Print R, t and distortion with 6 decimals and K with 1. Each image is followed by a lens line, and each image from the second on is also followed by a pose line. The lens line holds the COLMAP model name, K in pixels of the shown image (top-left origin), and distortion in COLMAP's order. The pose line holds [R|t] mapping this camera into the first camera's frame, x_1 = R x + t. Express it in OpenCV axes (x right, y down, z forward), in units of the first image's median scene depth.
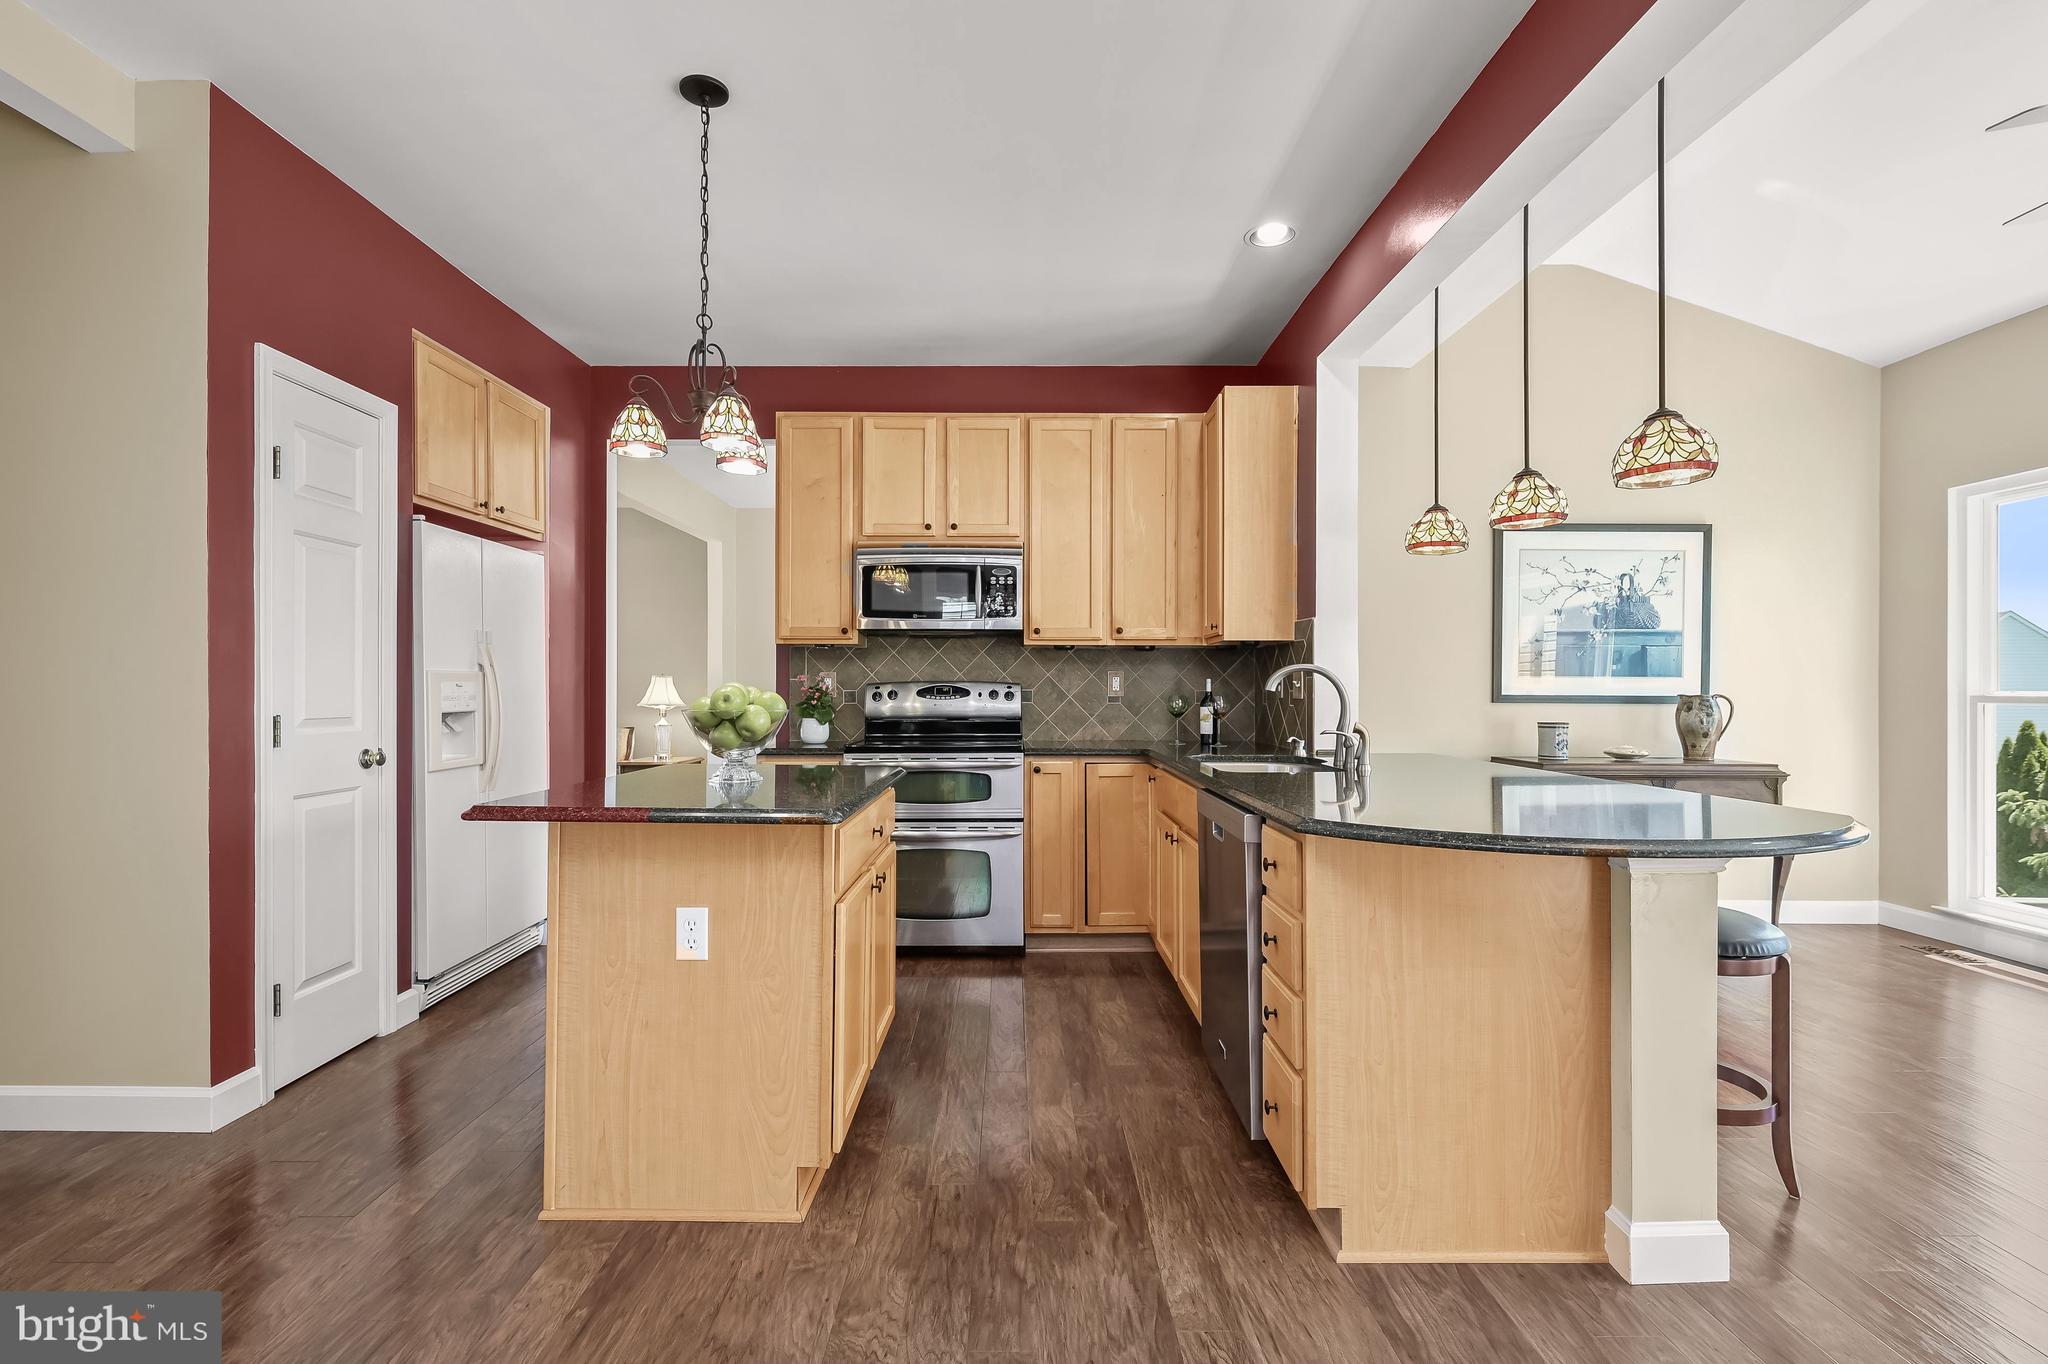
lens RADIAL K [[928.1, 0, 1019.6], [0, 928.1, 680.5], [0, 0, 1]] dist [-0.000865, 0.000098]
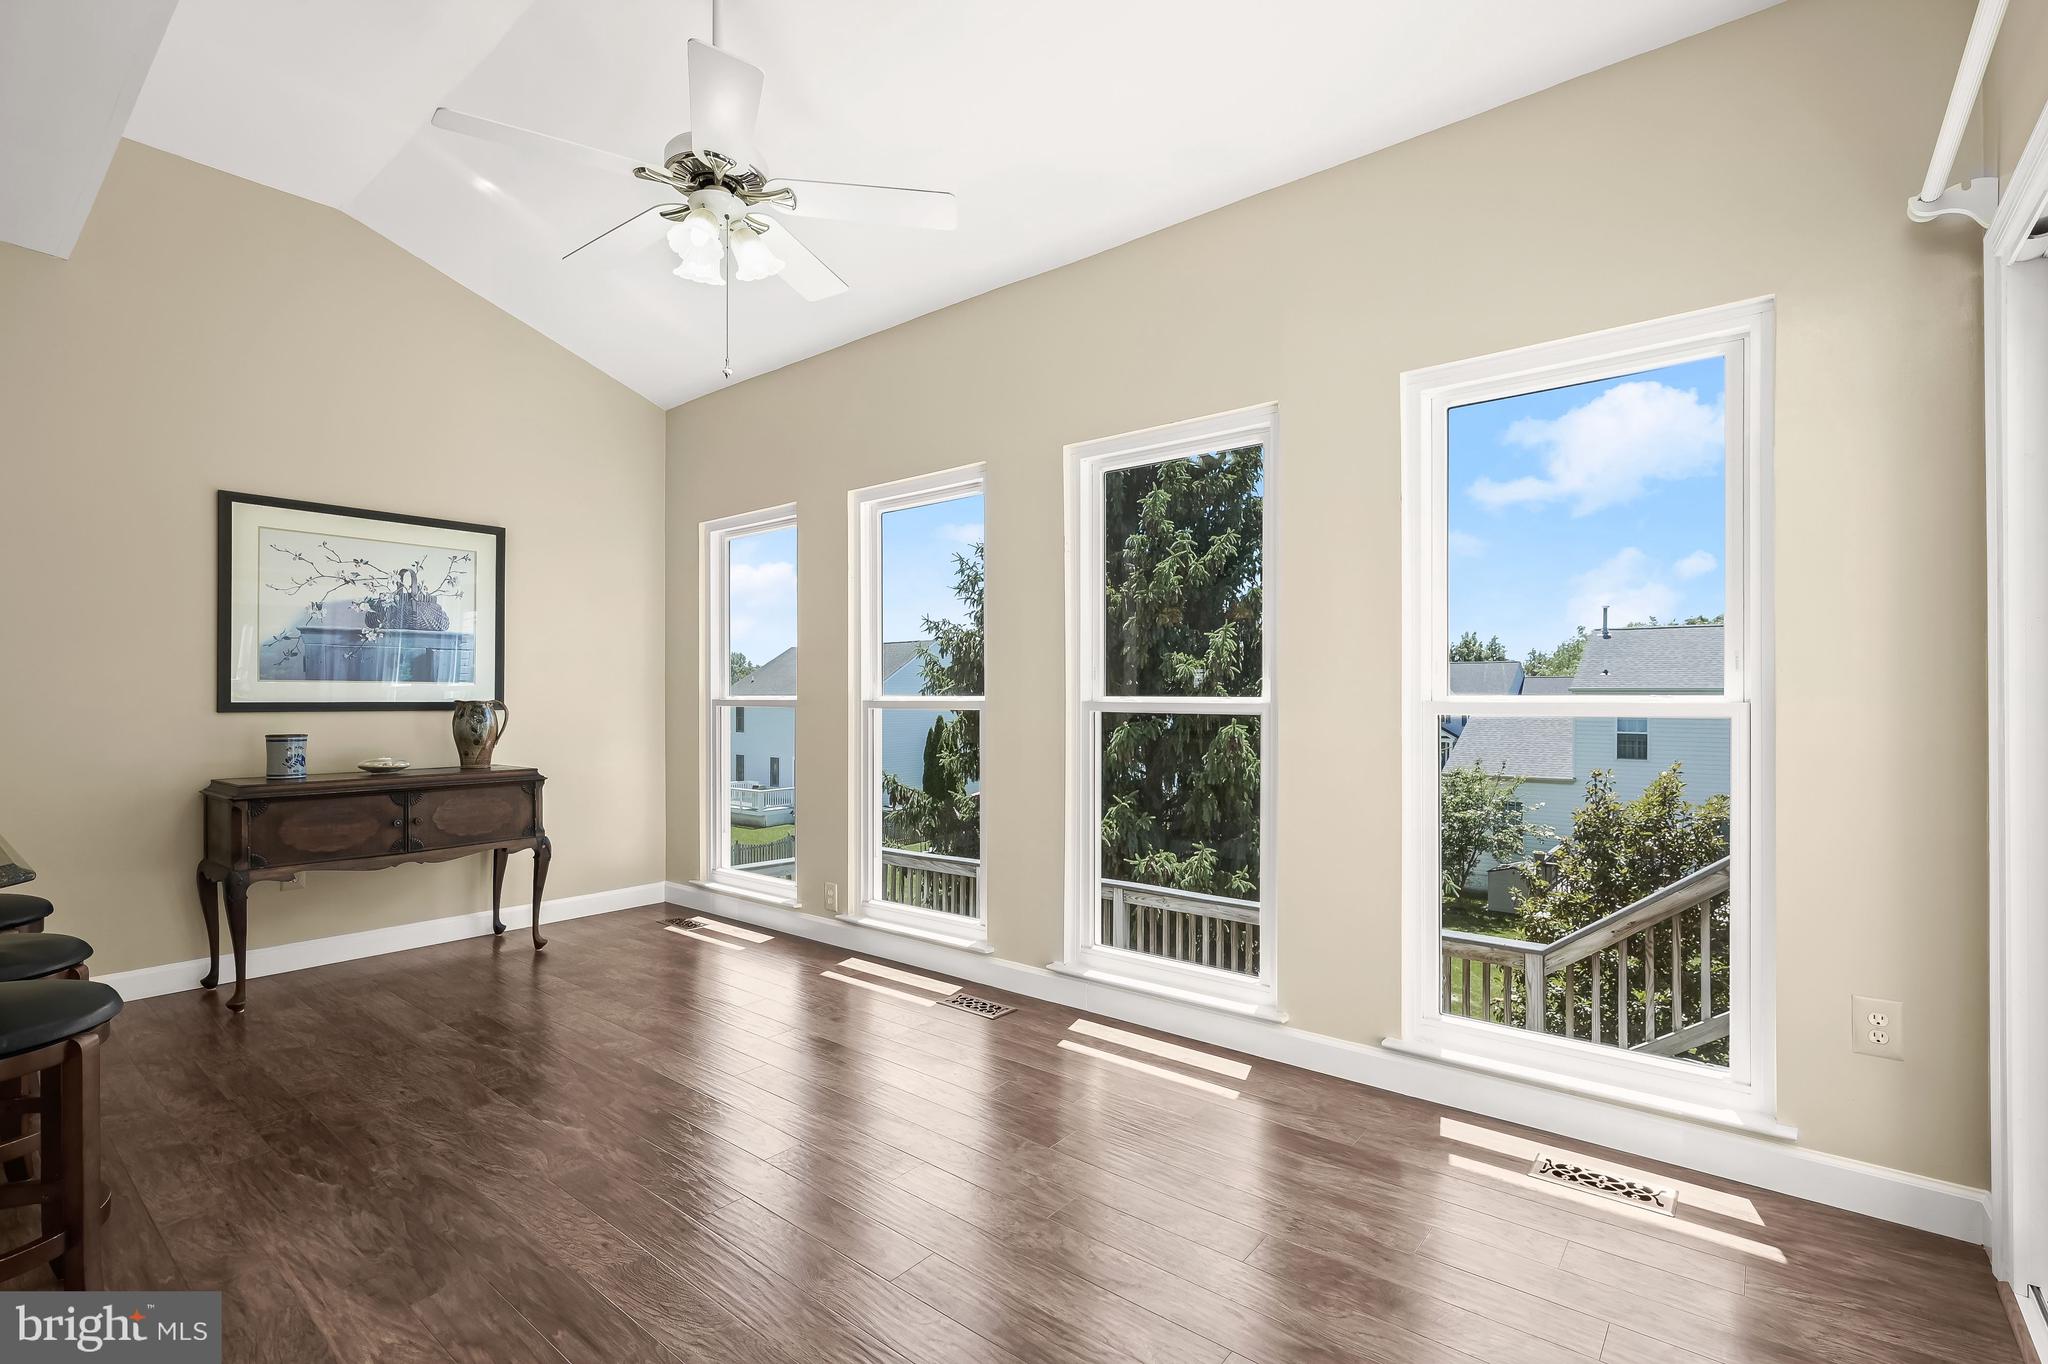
lens RADIAL K [[928.1, 0, 1019.6], [0, 928.1, 680.5], [0, 0, 1]] dist [-0.000865, 0.000098]
pose [[0.627798, 0.010047, 0.778312, 0.342784], [-0.006432, 0.999950, -0.007720, -0.002115], [-0.778350, -0.000159, 0.627831, -0.051960]]
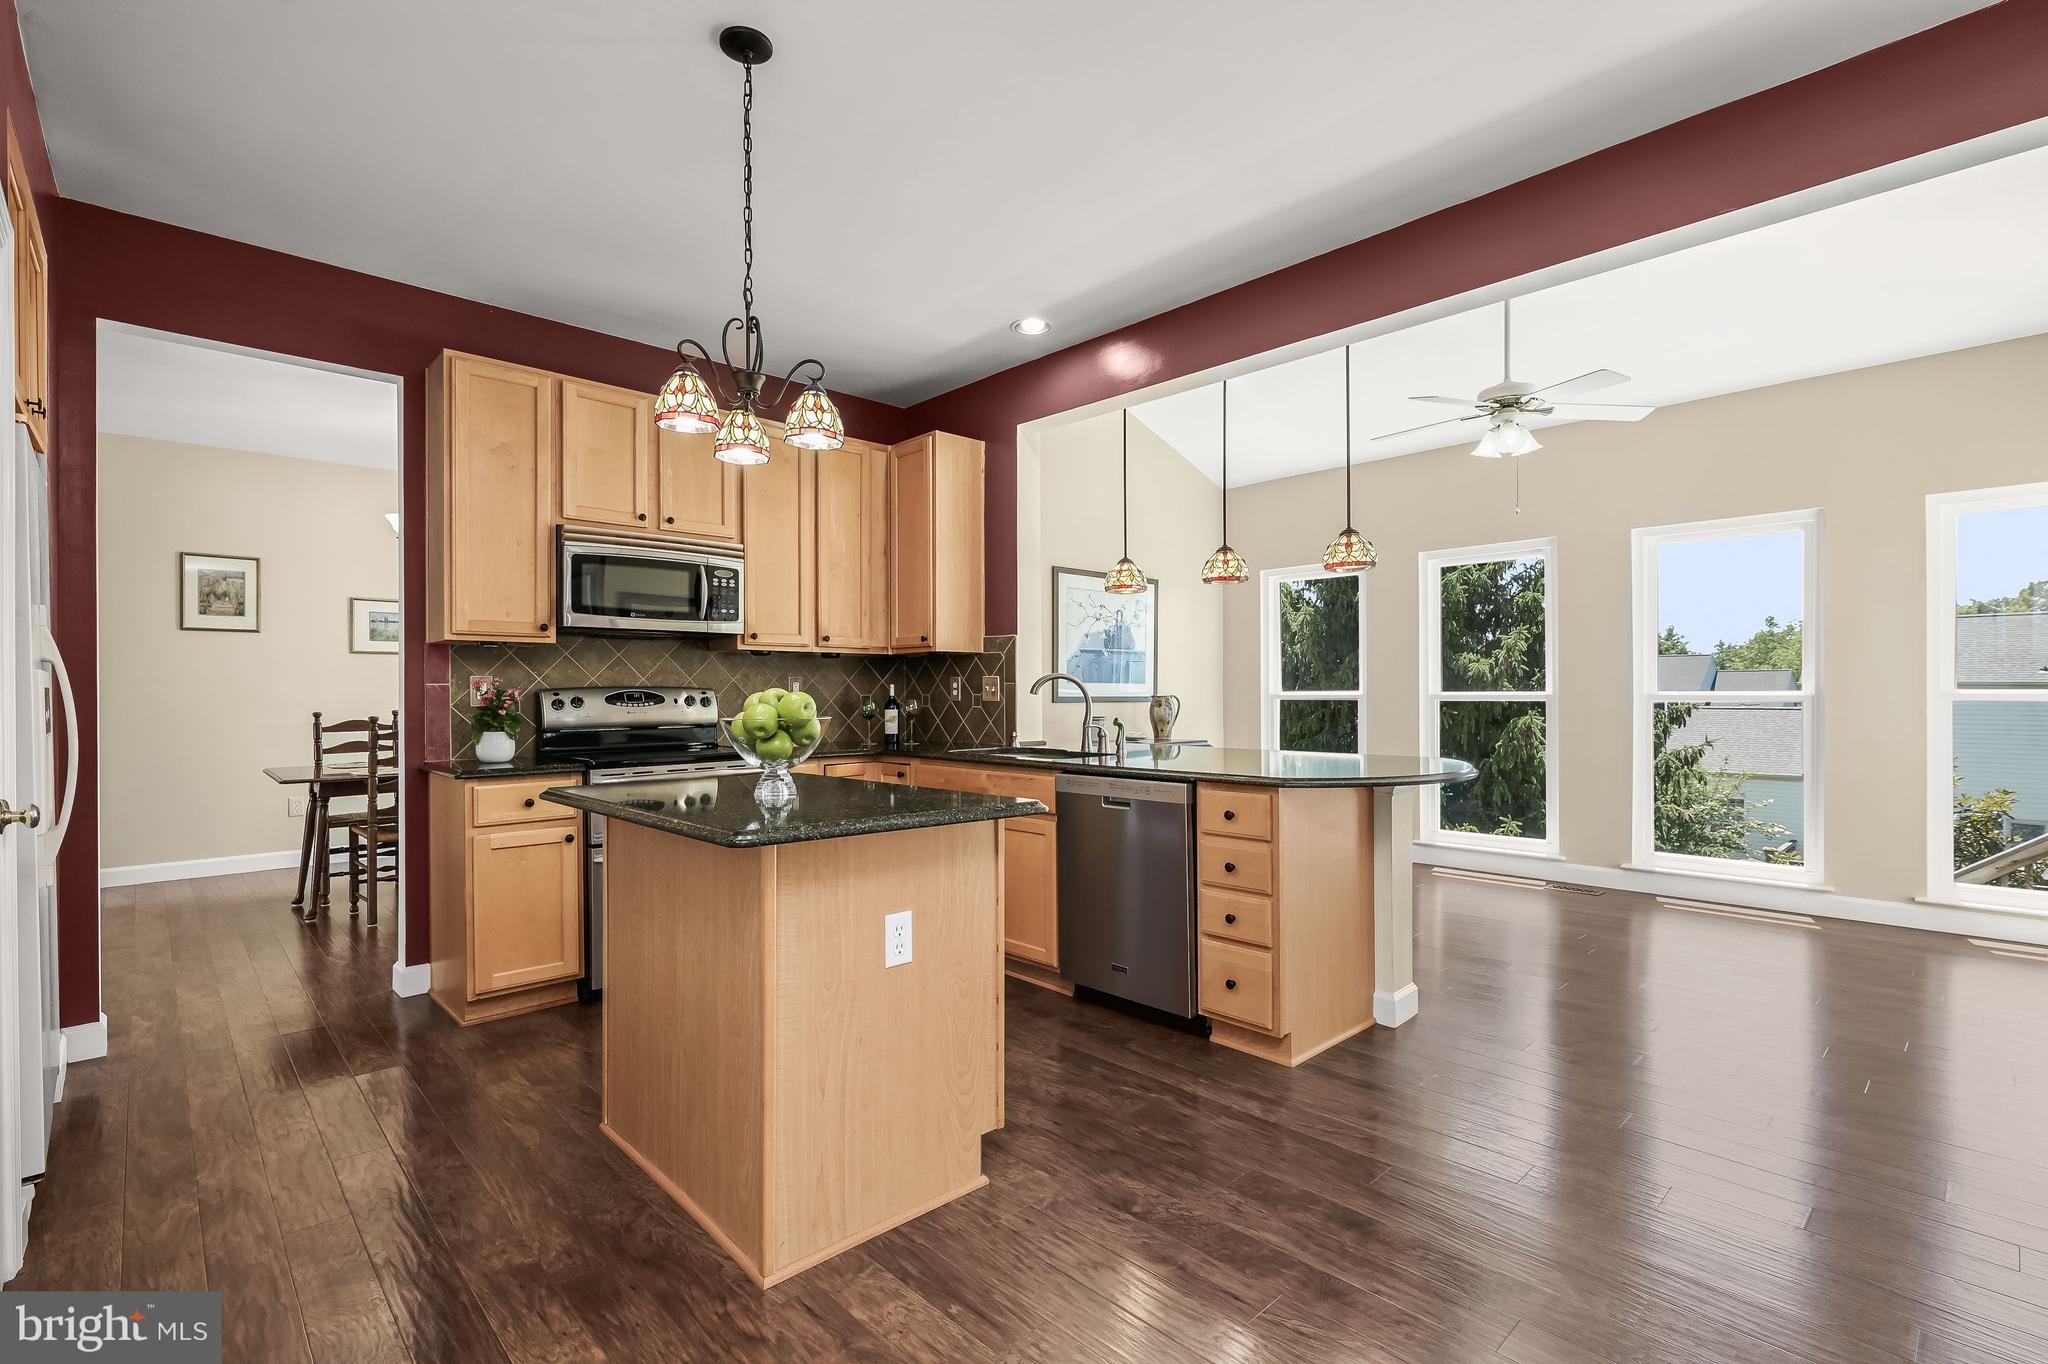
lens RADIAL K [[924.4, 0, 1019.3], [0, 924.4, 685.5], [0, 0, 1]] dist [-0.002844, -0.000491]
pose [[0.729907, 0.000237, 0.683546, -0.444949], [-0.000504, 1.000000, 0.000191, -0.000840], [-0.683546, -0.000484, 0.729907, 0.085415]]
